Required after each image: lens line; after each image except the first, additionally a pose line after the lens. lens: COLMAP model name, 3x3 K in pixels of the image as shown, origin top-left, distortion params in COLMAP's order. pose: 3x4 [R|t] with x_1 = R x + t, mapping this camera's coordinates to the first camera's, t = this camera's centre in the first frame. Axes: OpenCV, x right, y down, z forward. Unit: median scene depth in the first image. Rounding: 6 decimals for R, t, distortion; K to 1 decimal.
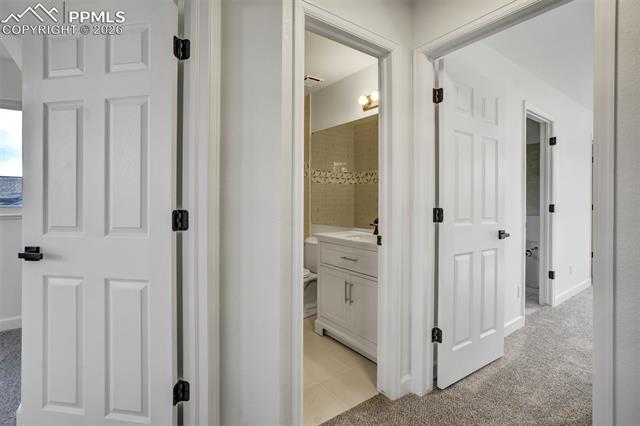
lens RADIAL K [[298.6, 0, 316.1], [0, 298.6, 213.1], [0, 0, 1]] dist [-0.043104, 0.023226]
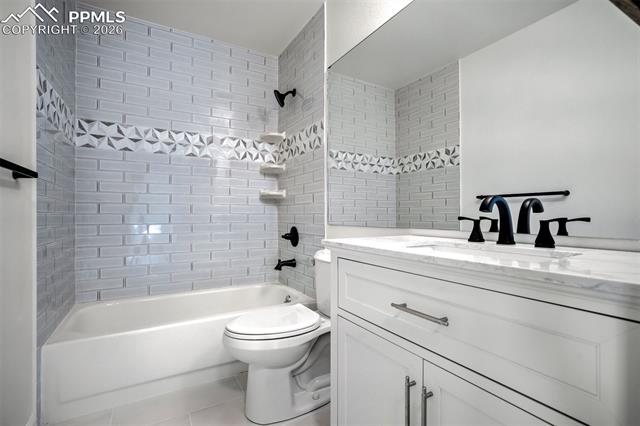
lens RADIAL K [[298.6, 0, 316.1], [0, 298.6, 213.1], [0, 0, 1]] dist [-0.043104, 0.023226]
pose [[0.994643, -0.002404, -0.103339, 0.015045], [-0.002582, 0.998840, -0.048089, 0.028841], [0.103335, 0.048098, 0.993483, 0.316940]]
